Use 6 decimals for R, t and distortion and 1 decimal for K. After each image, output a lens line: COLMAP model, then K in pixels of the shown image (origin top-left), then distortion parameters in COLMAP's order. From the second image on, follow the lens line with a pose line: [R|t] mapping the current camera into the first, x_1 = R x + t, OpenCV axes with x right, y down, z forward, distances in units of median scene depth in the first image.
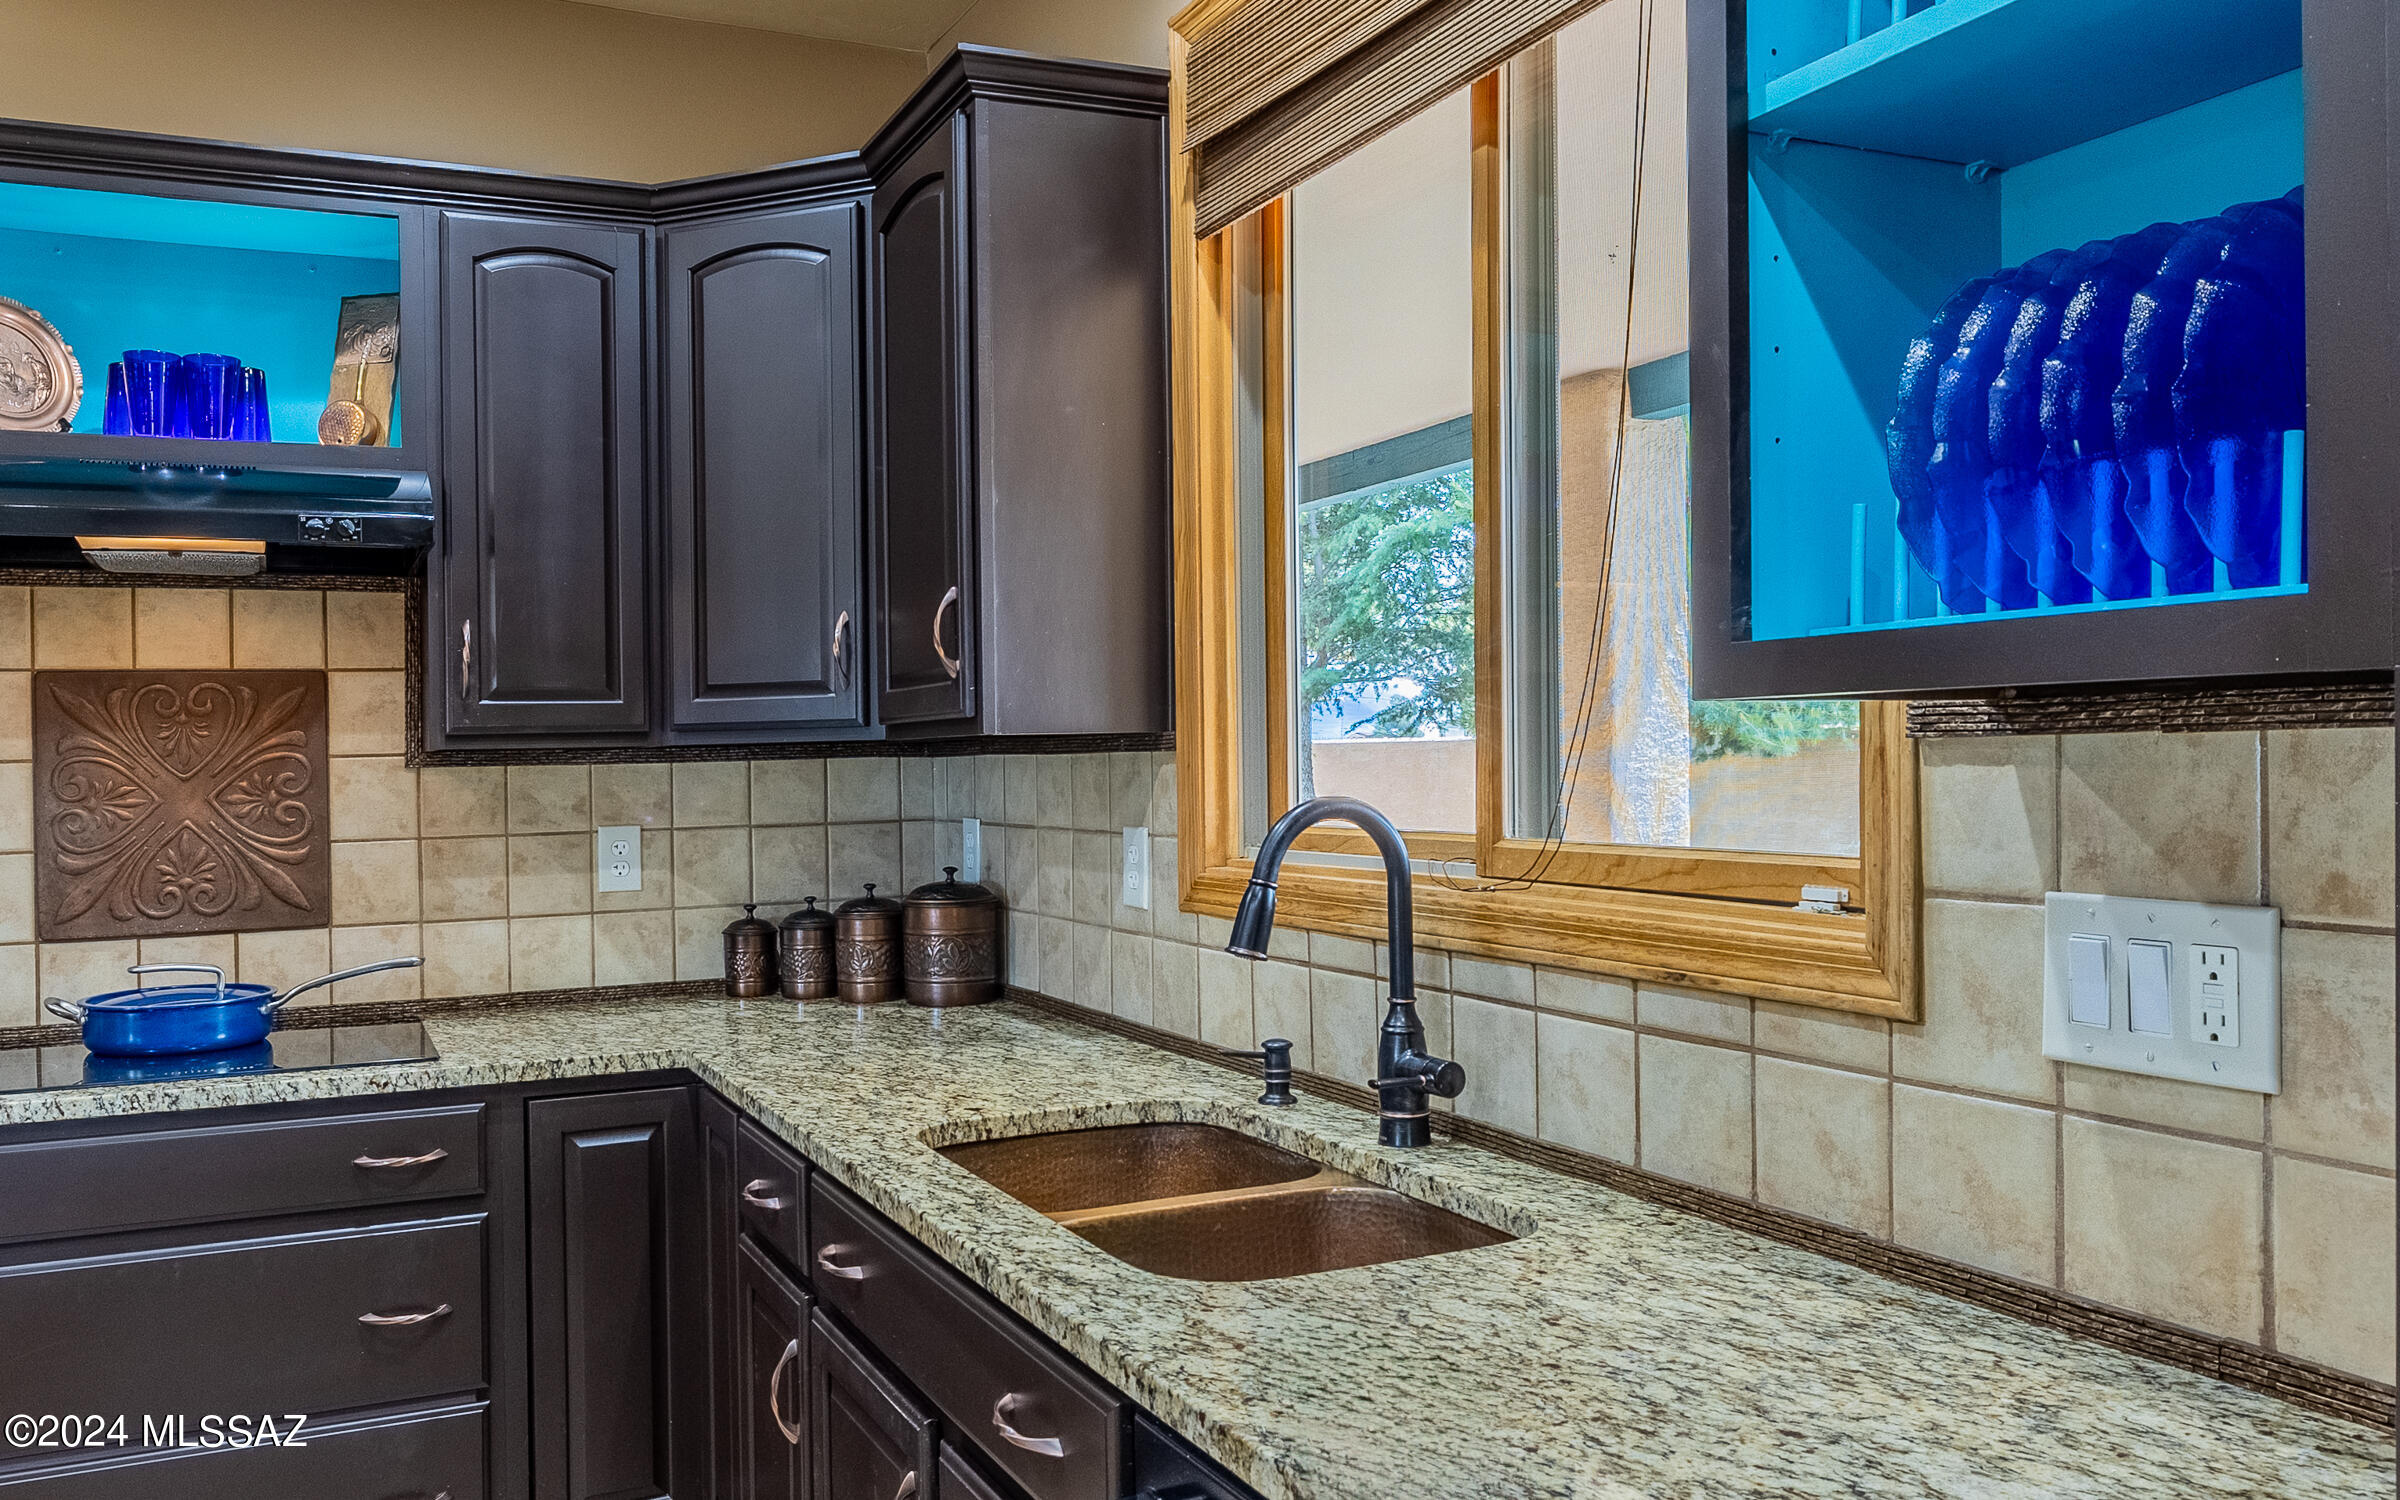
lens RADIAL K [[1817.0, 0, 1046.2], [0, 1817.0, 735.2], [0, 0, 1]] dist [-0.003776, -0.000201]
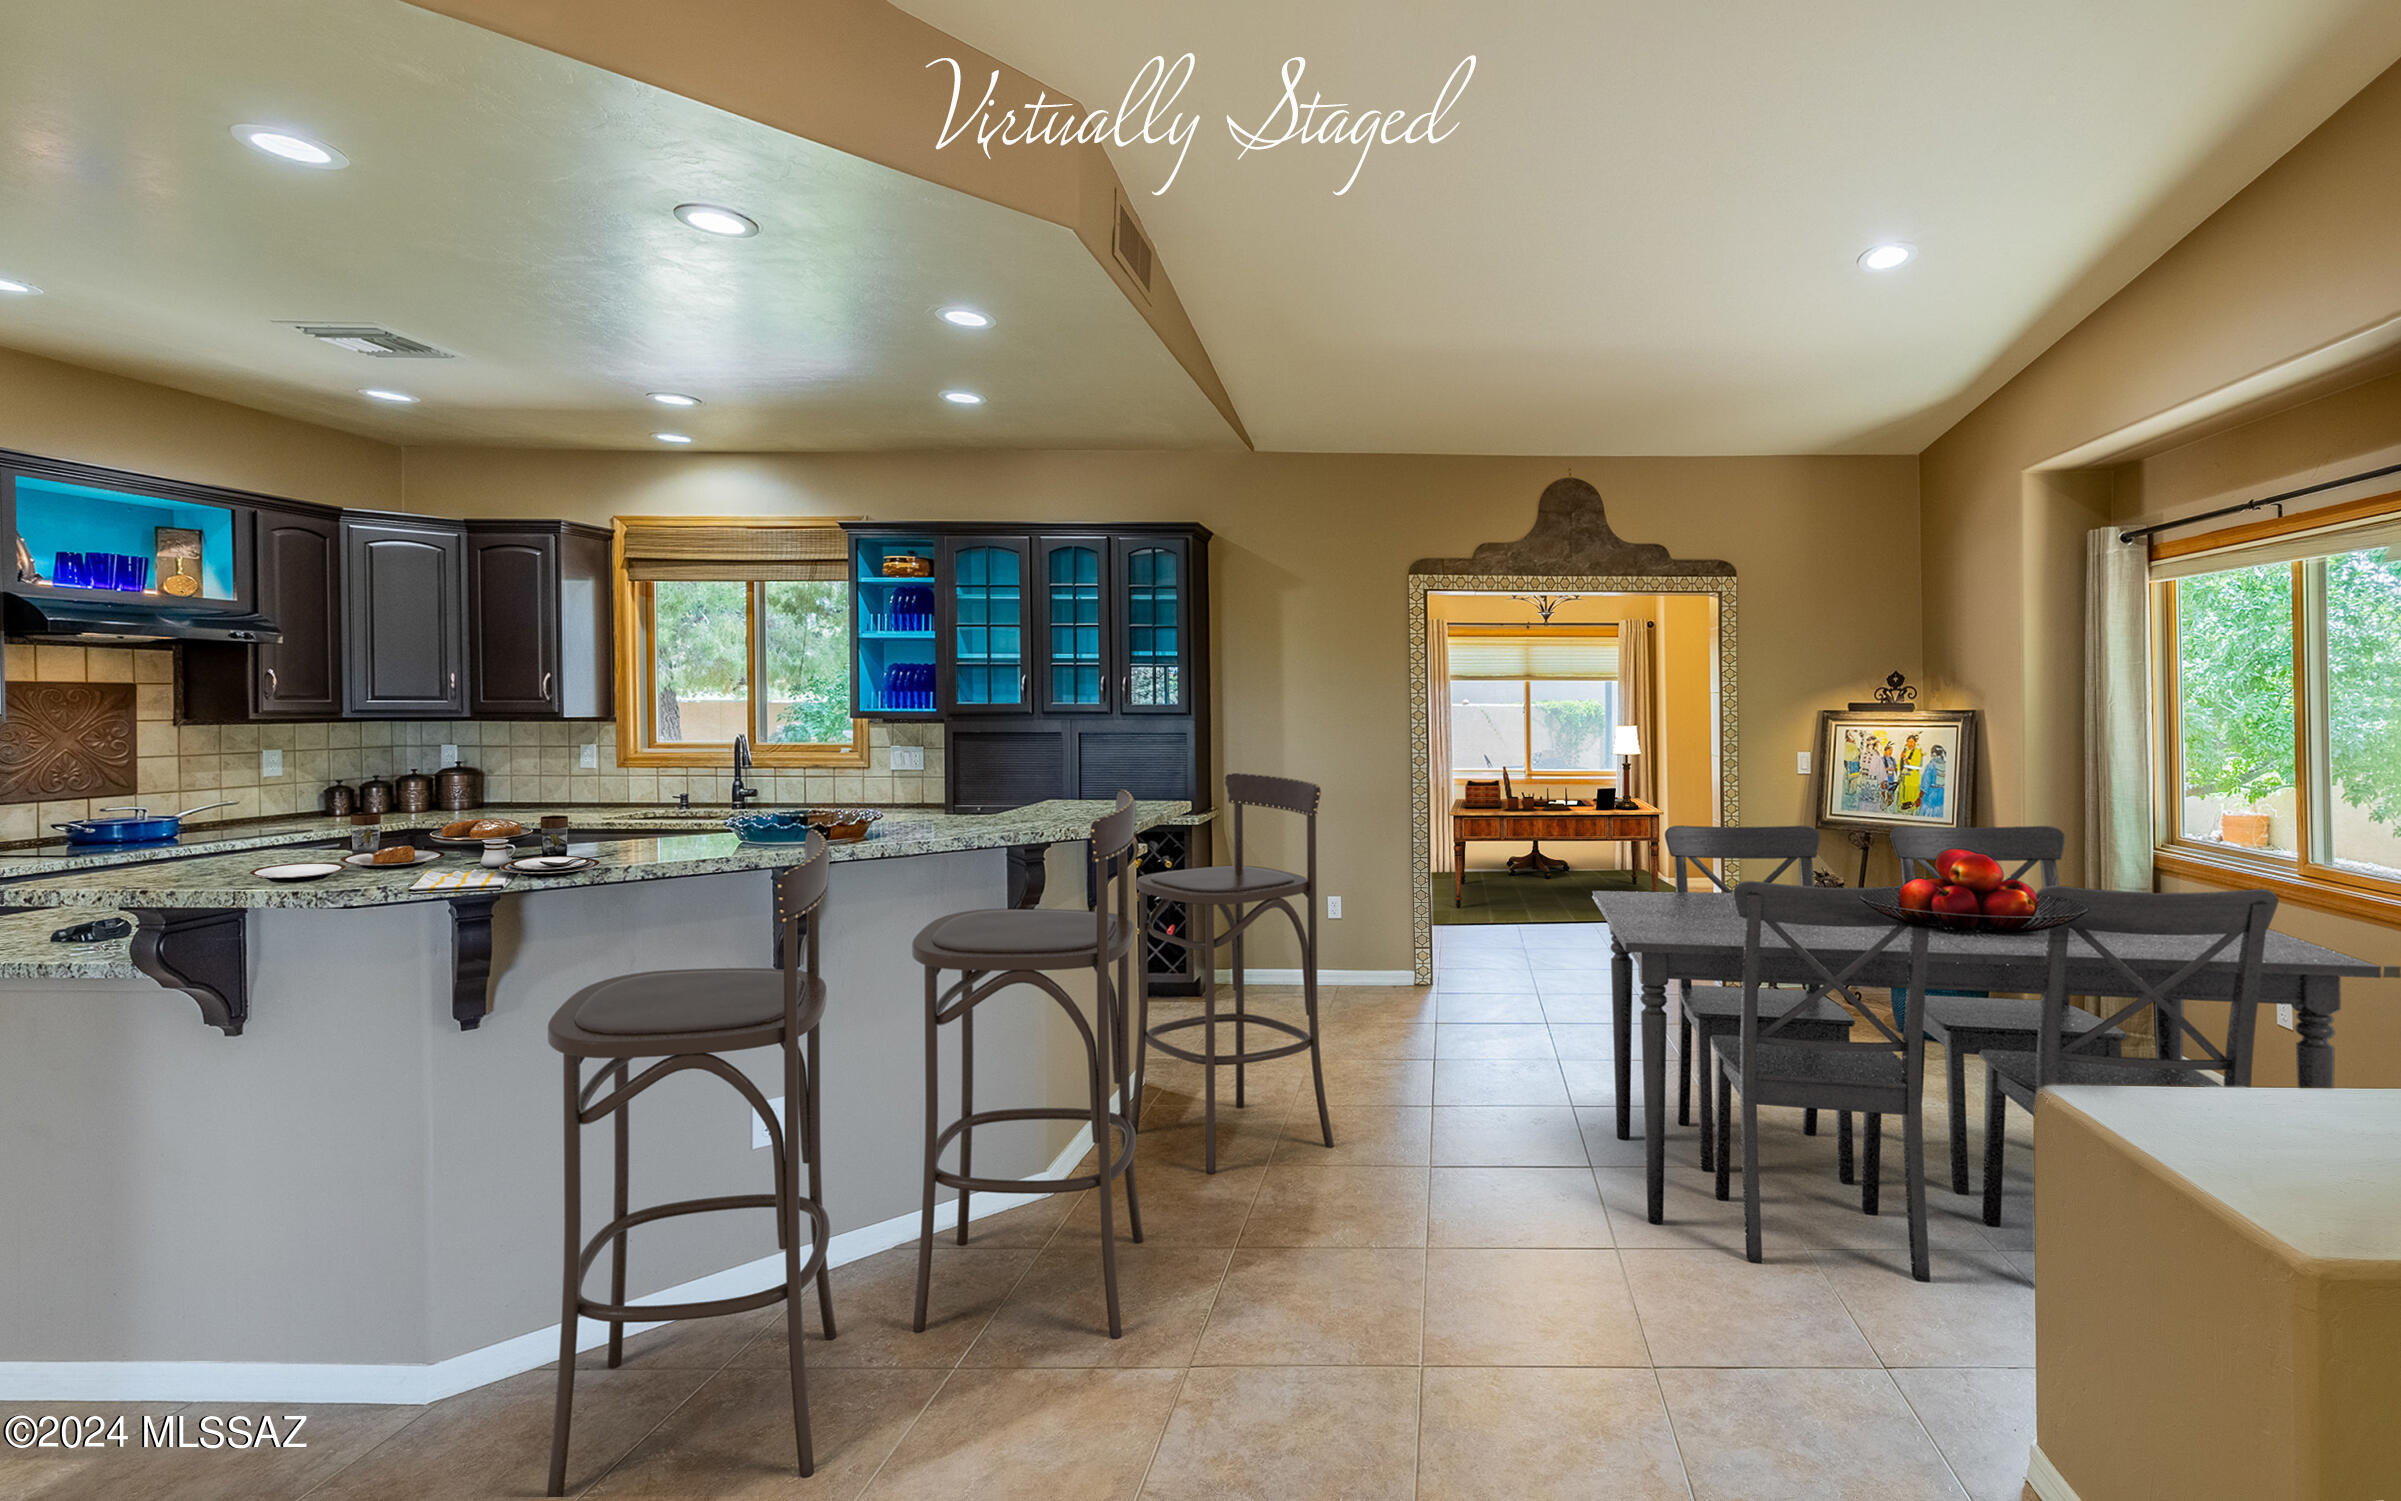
lens RADIAL K [[1034.8, 0, 1434.2], [0, 1034.8, 726.9], [0, 0, 1]] dist [0.000382, 0.000739]
pose [[0.383258, 0.001787, 0.923640, -1.128016], [-0.022013, 0.999732, 0.007200, -0.030559], [-0.923379, -0.023091, 0.383194, -1.187905]]
